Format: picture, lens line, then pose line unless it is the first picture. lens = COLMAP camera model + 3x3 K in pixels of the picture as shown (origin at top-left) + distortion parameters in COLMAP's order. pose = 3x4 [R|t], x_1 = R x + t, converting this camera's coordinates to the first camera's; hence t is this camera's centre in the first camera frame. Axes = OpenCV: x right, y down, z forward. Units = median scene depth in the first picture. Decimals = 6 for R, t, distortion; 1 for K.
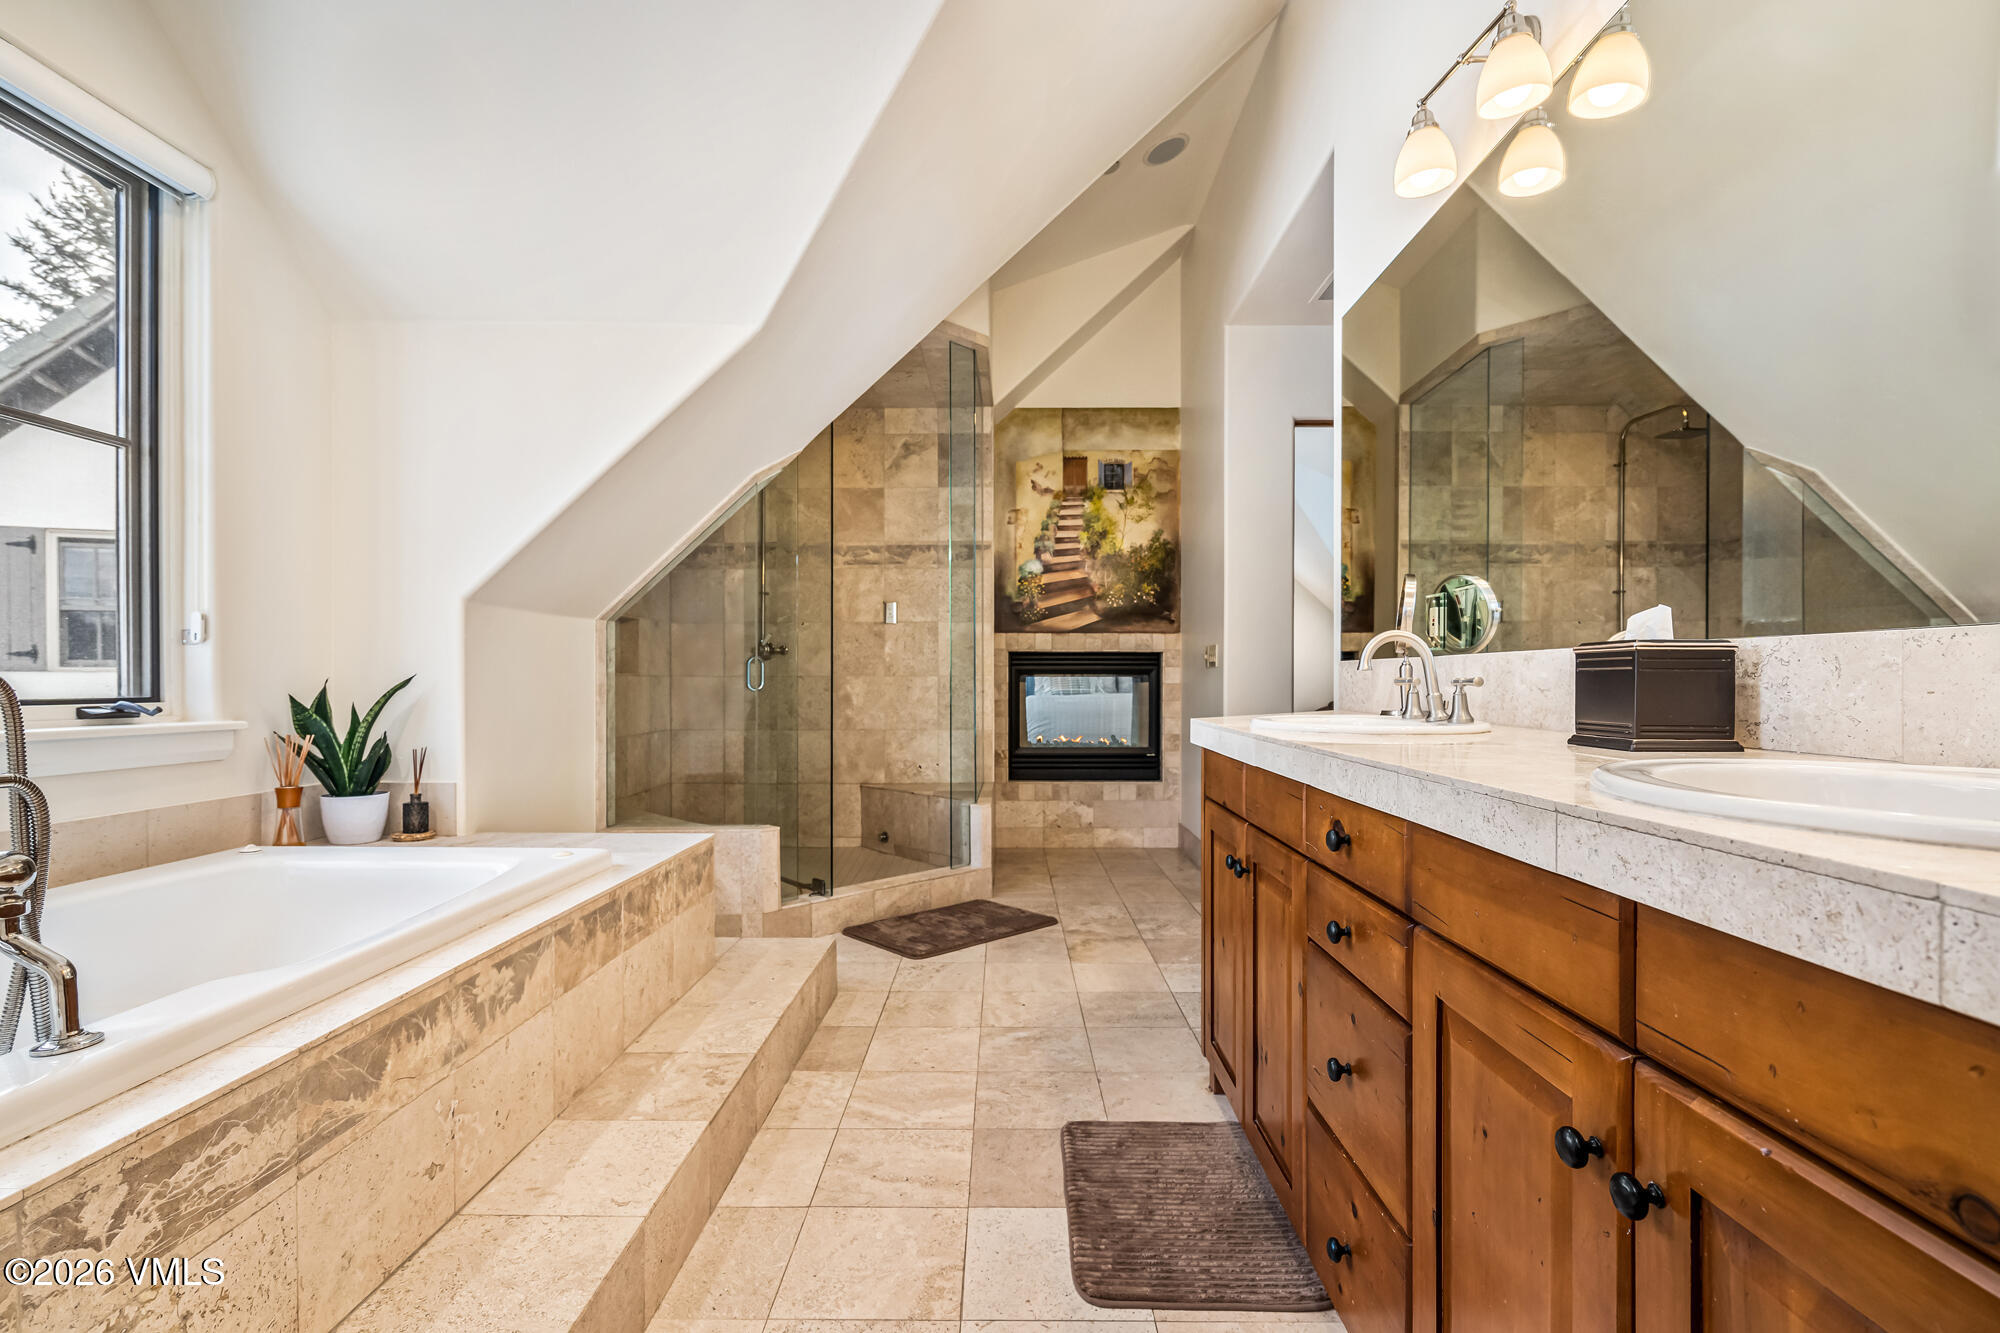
lens RADIAL K [[906.4, 0, 999.1], [0, 906.4, 677.6], [0, 0, 1]] dist [0.000476, -0.000050]
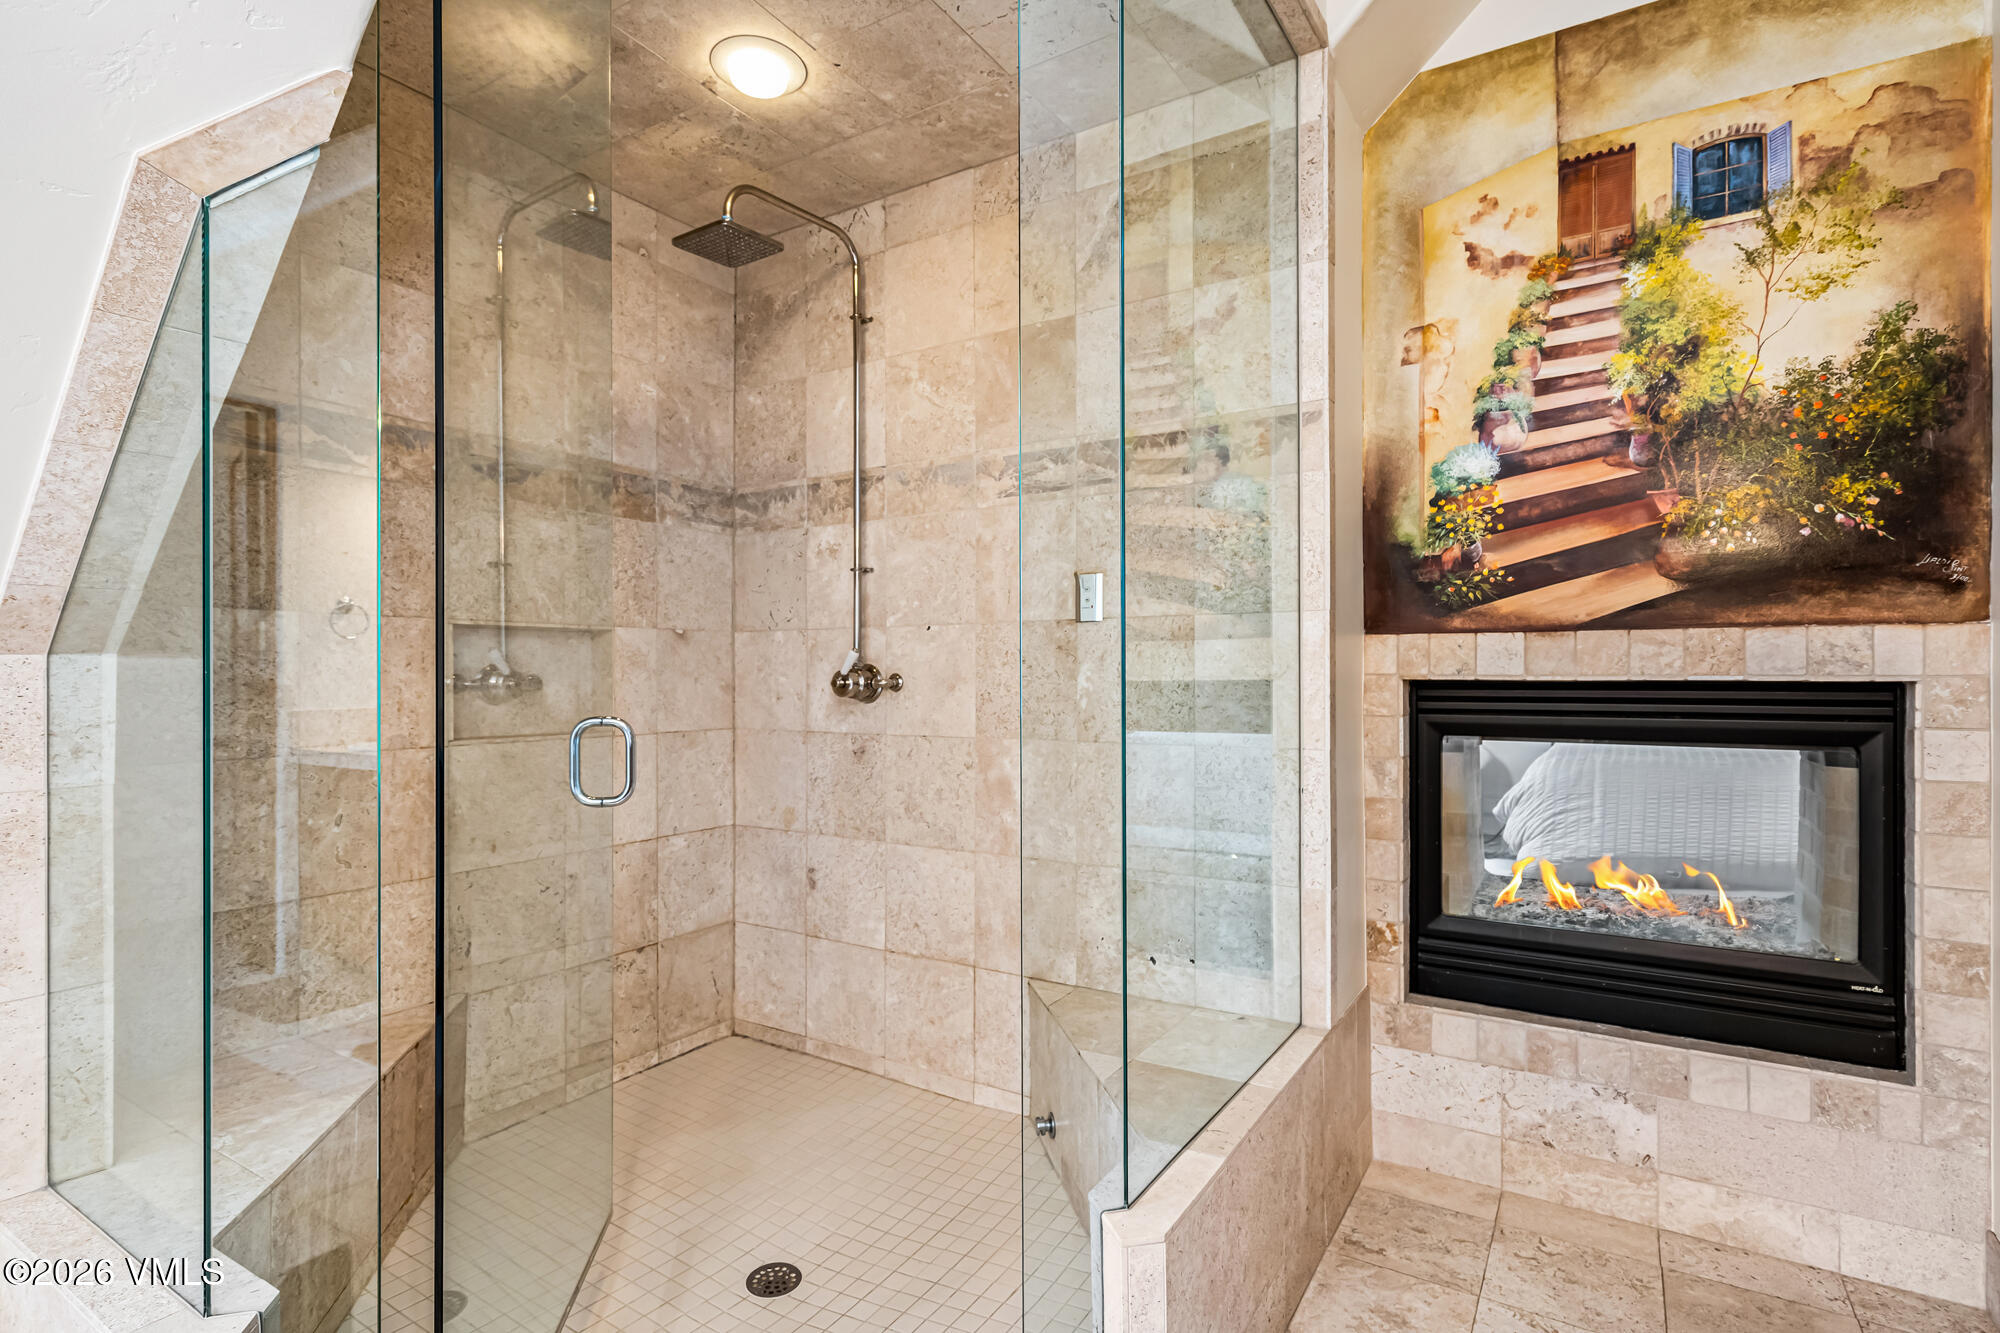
lens RADIAL K [[983.1, 0, 1004.1], [0, 983.1, 673.1], [0, 0, 1]] dist [0.000487, 0.001849]
pose [[0.854707, -0.002150, -0.519106, 0.085580], [0.003847, 0.999990, 0.002192, -0.033630], [0.519097, -0.003870, 0.854707, 0.532783]]
